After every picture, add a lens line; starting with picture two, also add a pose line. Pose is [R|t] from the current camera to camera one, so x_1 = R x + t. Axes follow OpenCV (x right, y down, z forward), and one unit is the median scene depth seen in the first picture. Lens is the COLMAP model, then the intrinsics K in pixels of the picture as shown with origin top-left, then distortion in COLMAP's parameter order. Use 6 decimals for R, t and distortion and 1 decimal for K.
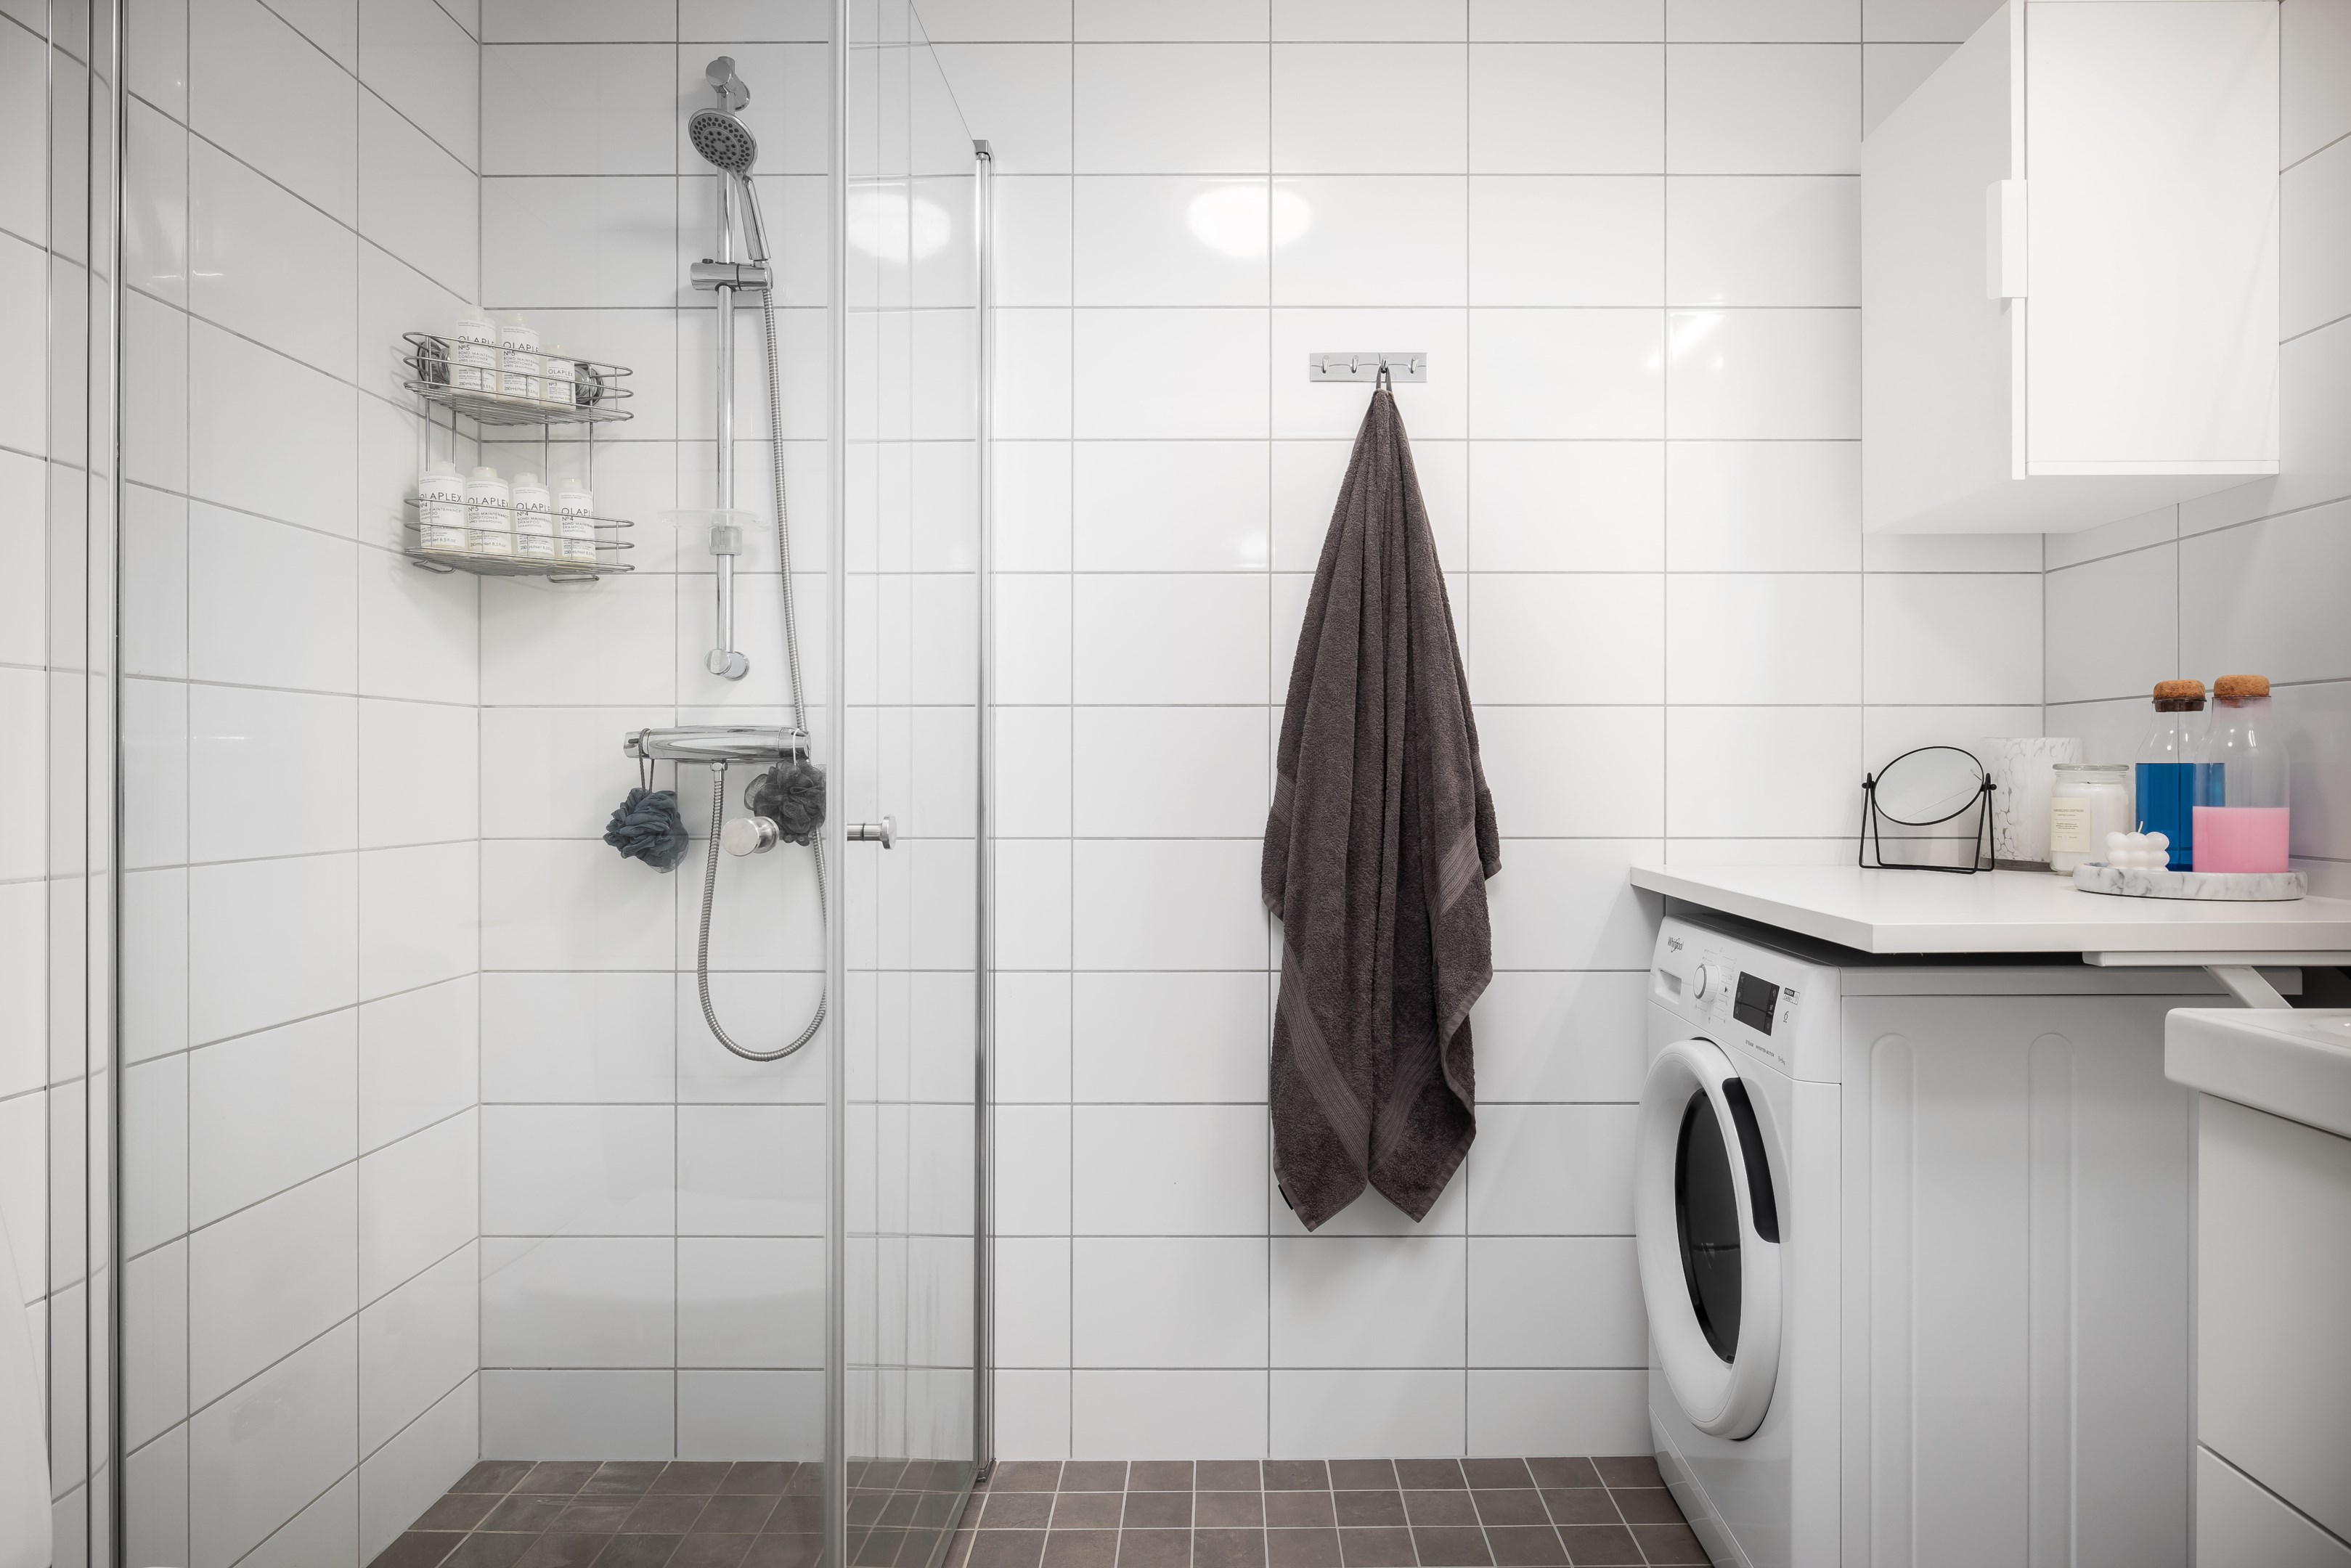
lens RADIAL K [[1394.2, 0, 1180.8], [0, 1394.2, 777.1], [0, 0, 1]] dist [0.000793, 0.000072]
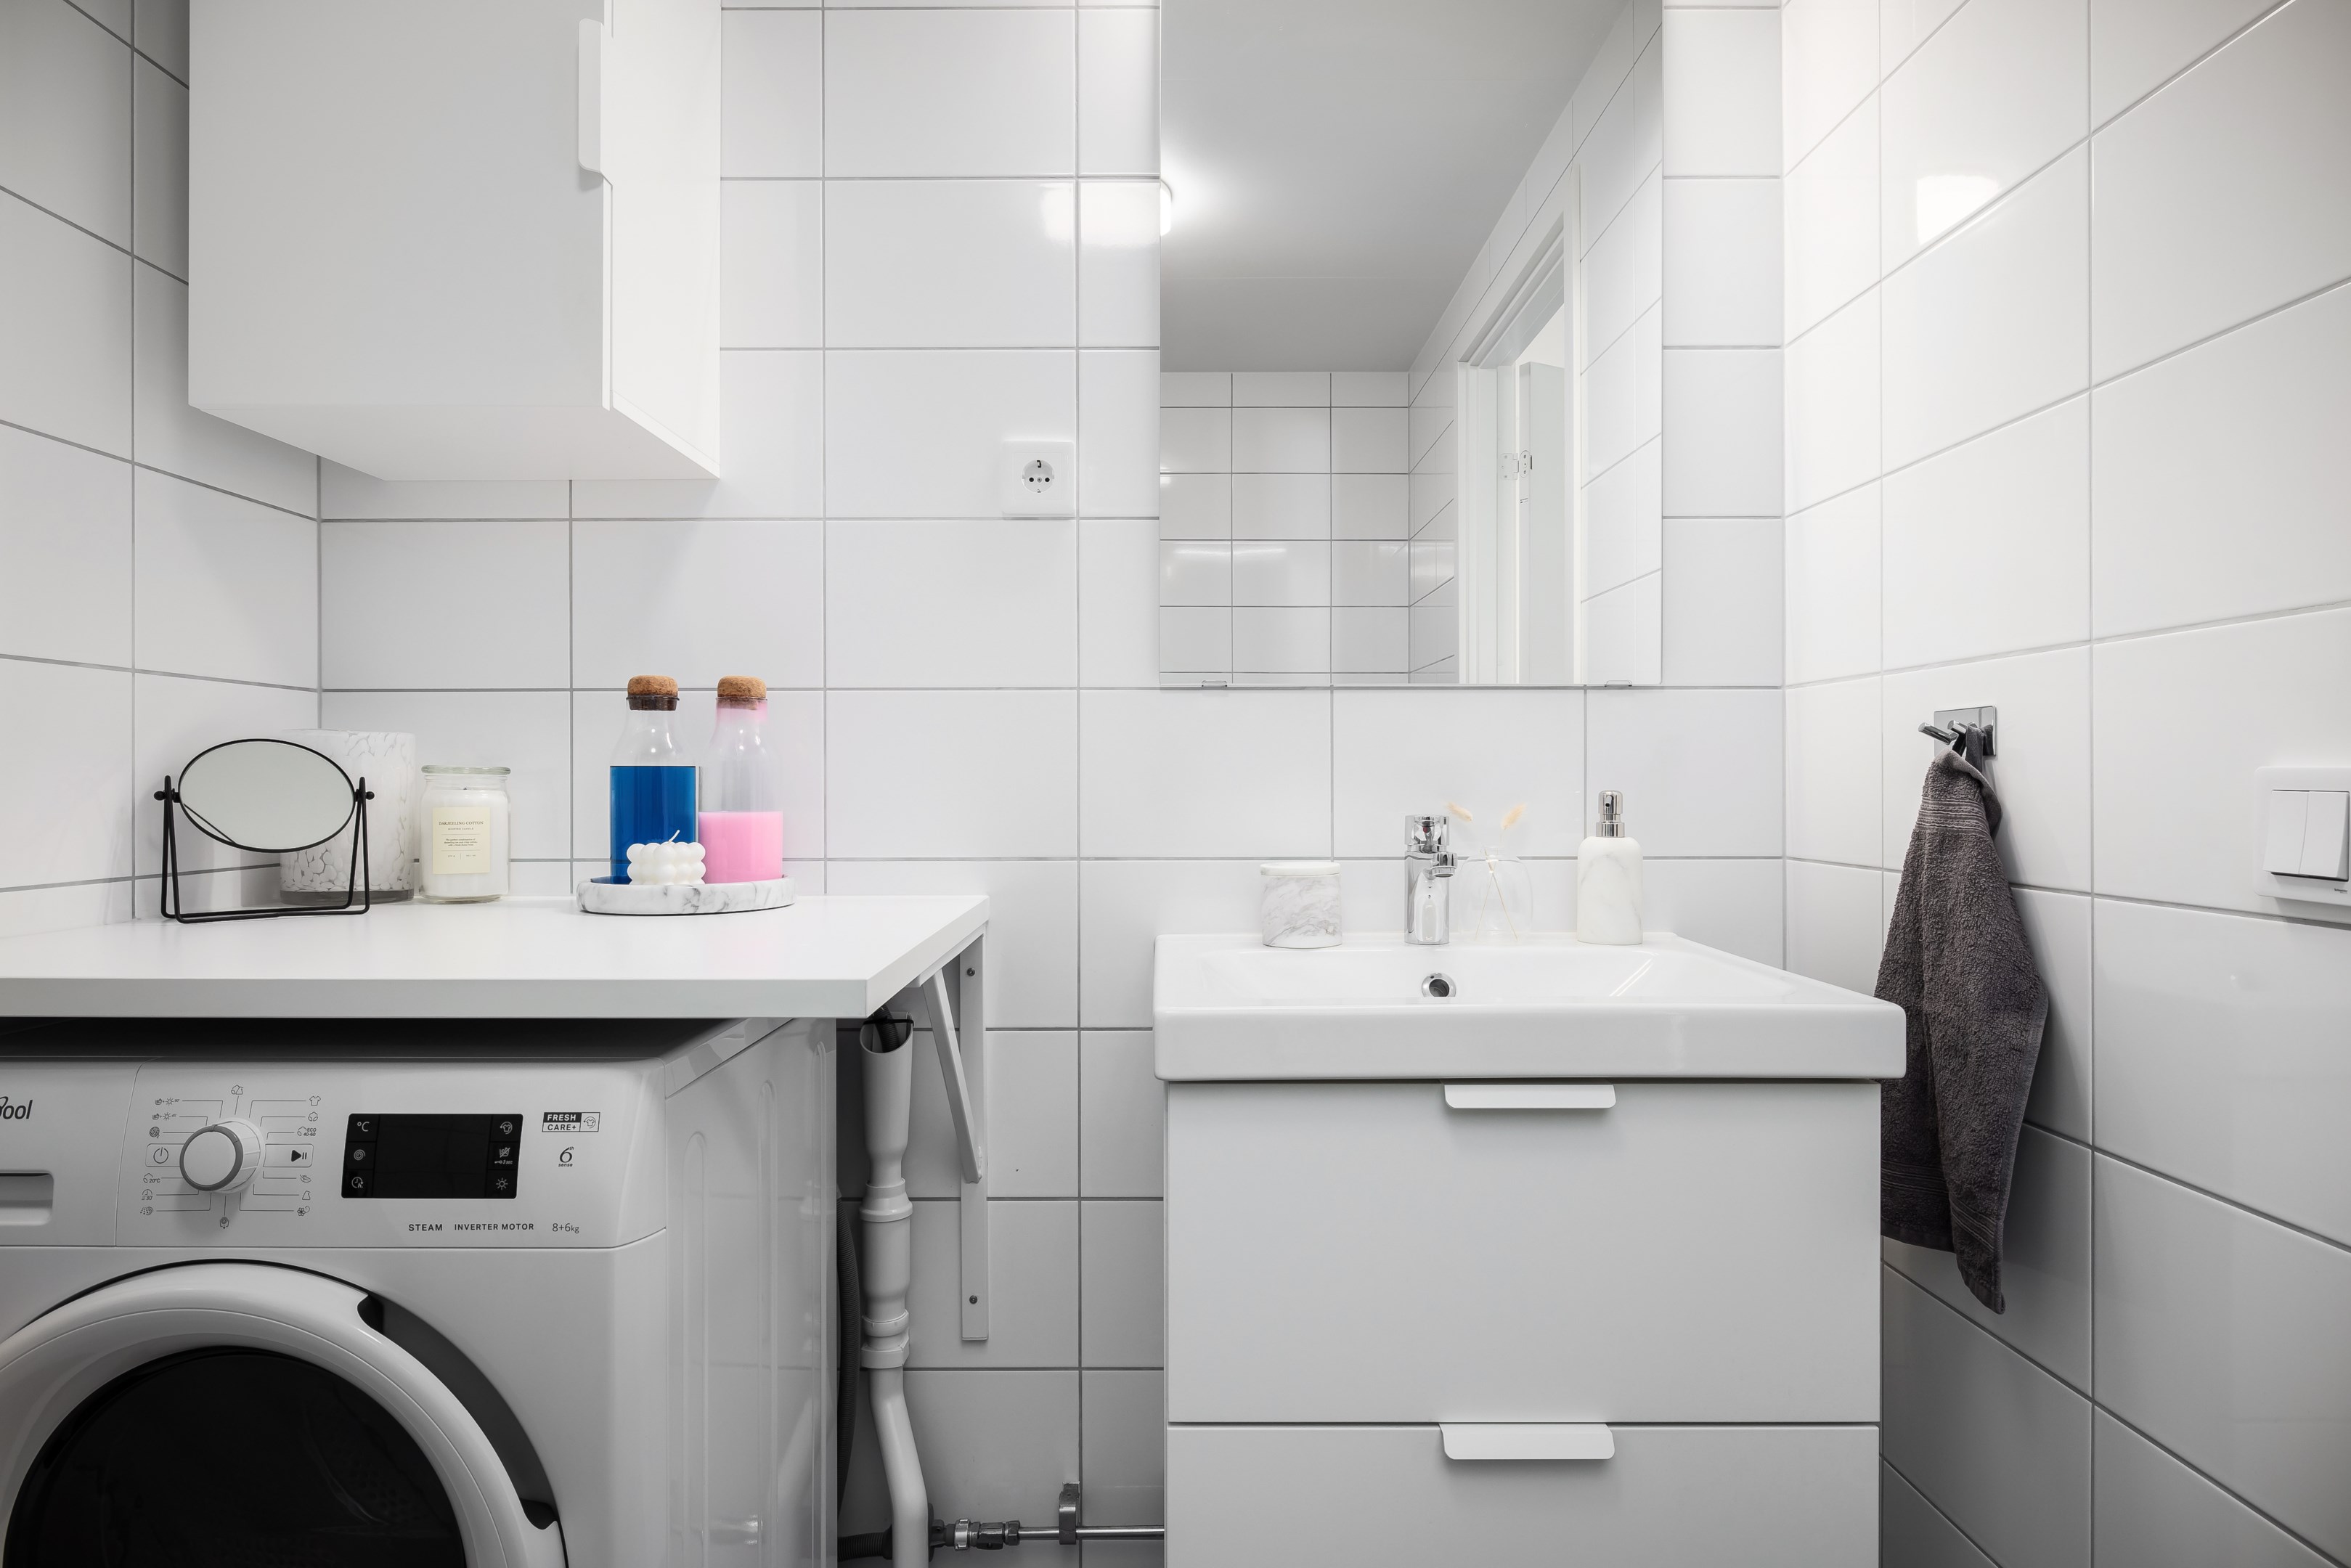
lens RADIAL K [[1309.9, 0, 1175.5], [0, 1309.9, 784.0], [0, 0, 1]] dist [-0.001468, 0.000825]
pose [[-0.030842, -0.002574, 0.999521, -0.155123], [0.005200, 0.999983, 0.002736, 0.001280], [-0.999511, 0.005282, -0.030828, 0.676878]]
